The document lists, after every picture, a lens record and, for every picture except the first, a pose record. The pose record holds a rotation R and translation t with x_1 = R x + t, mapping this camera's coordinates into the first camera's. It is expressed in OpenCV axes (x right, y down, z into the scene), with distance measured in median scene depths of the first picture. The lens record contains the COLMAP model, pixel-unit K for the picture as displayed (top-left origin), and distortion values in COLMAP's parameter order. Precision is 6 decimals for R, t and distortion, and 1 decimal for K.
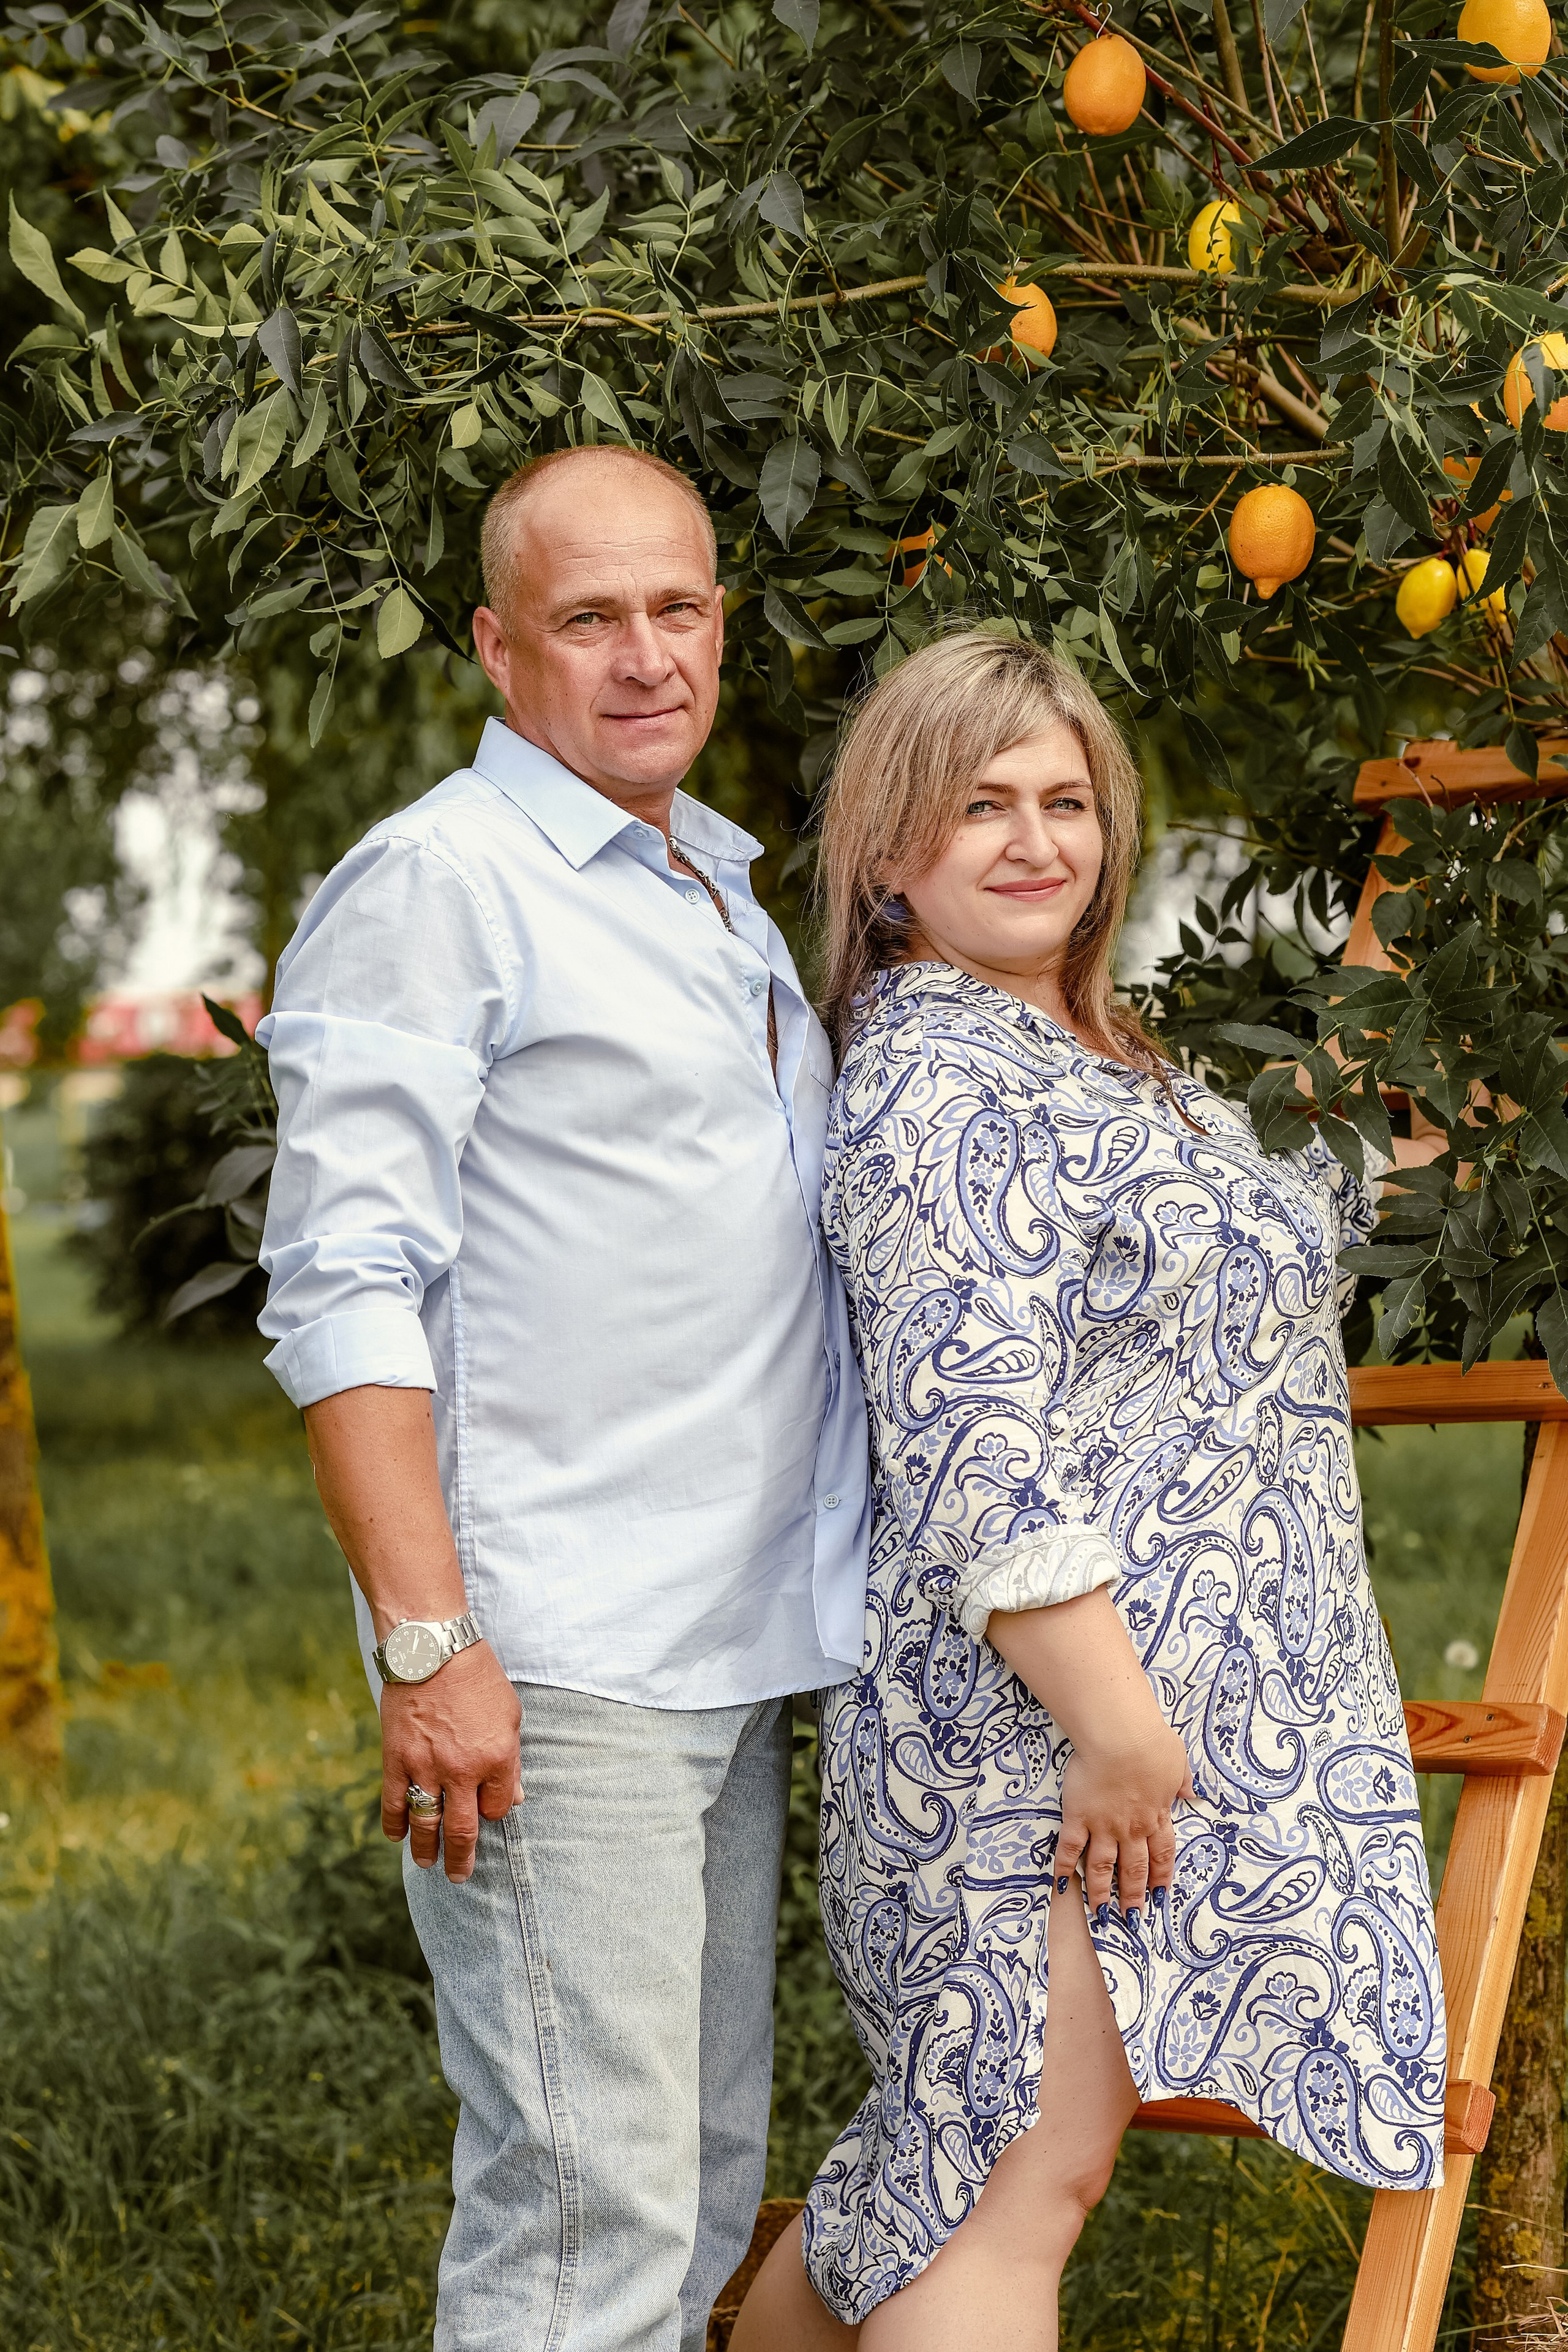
lens RADIAL K [[6901.2, 0, 785.4], [0, 6901.2, 1144.7], [0, 0, 1]] dist [0.574195, 1.795485]
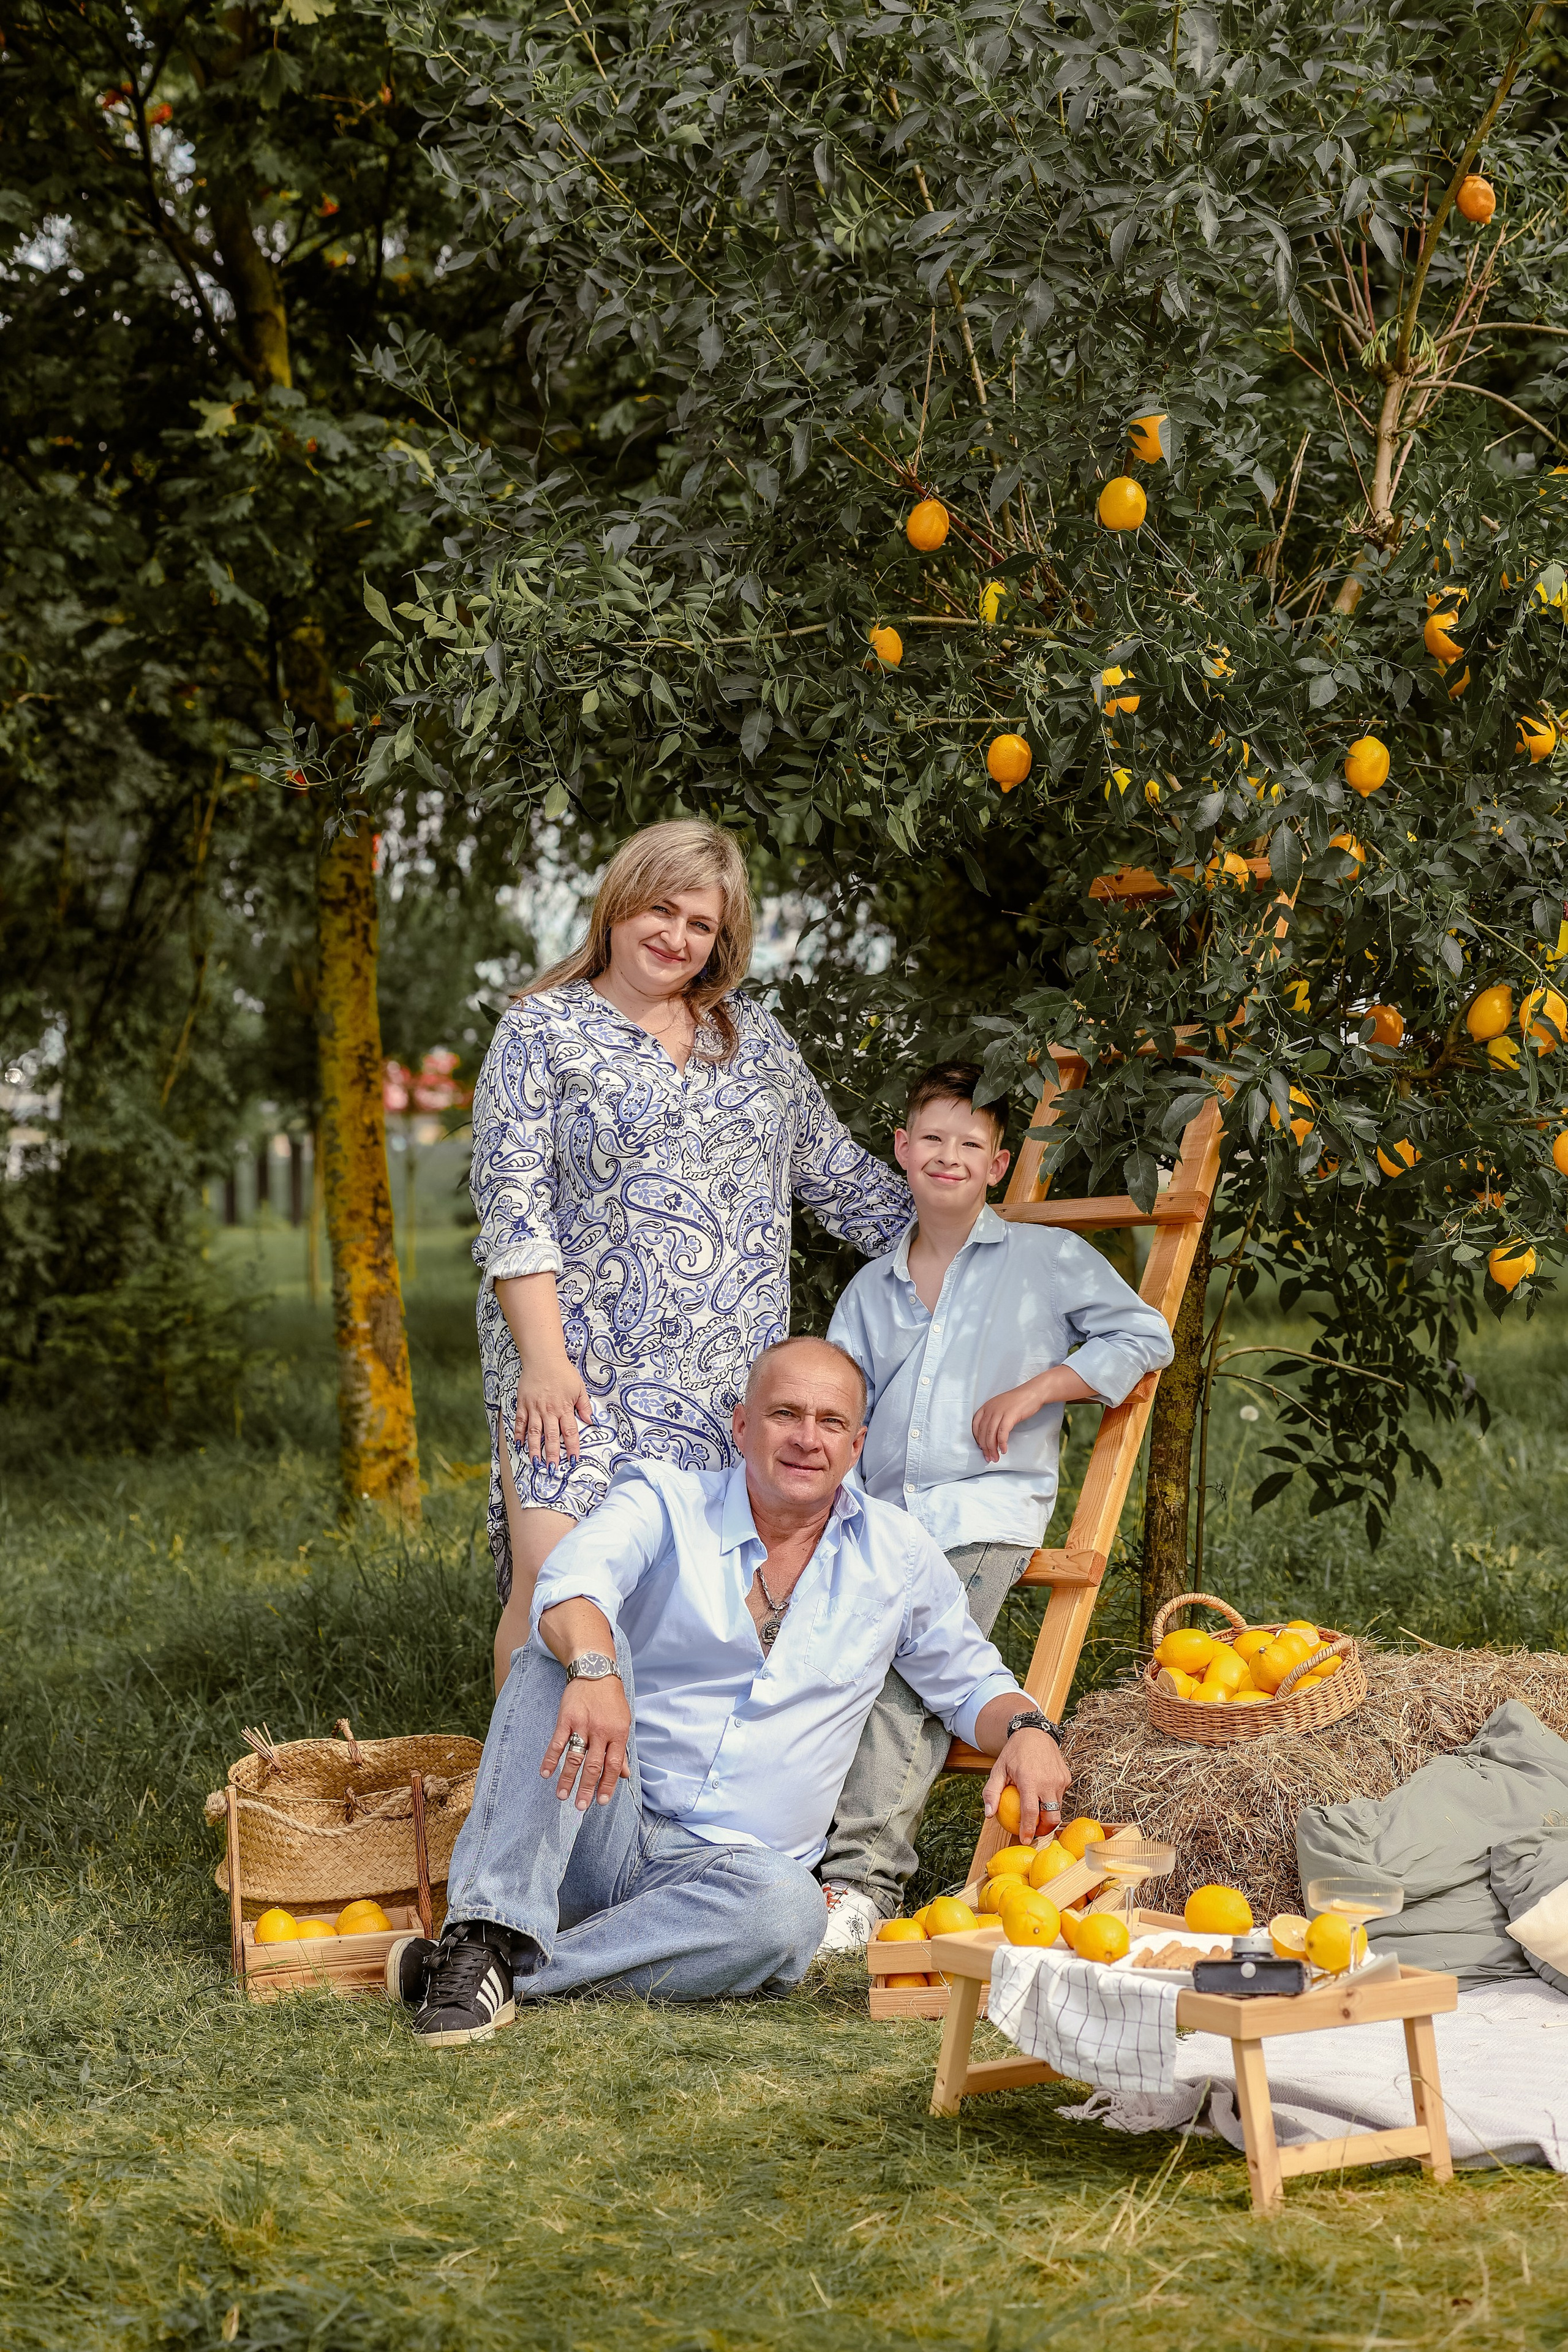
lens RADIAL K [[6912.3, 0, 784.0], [0, 6912.3, 1176.0], [0, 0, 1]] dist [0.757276, -1.621490]
pose [[0.997941, 0.008584, -0.063568, 0.128323], [-0.008790, 0.999957, -0.002956, 0.033088], [0.063540, 0.003509, 0.997973, -0.901716]]
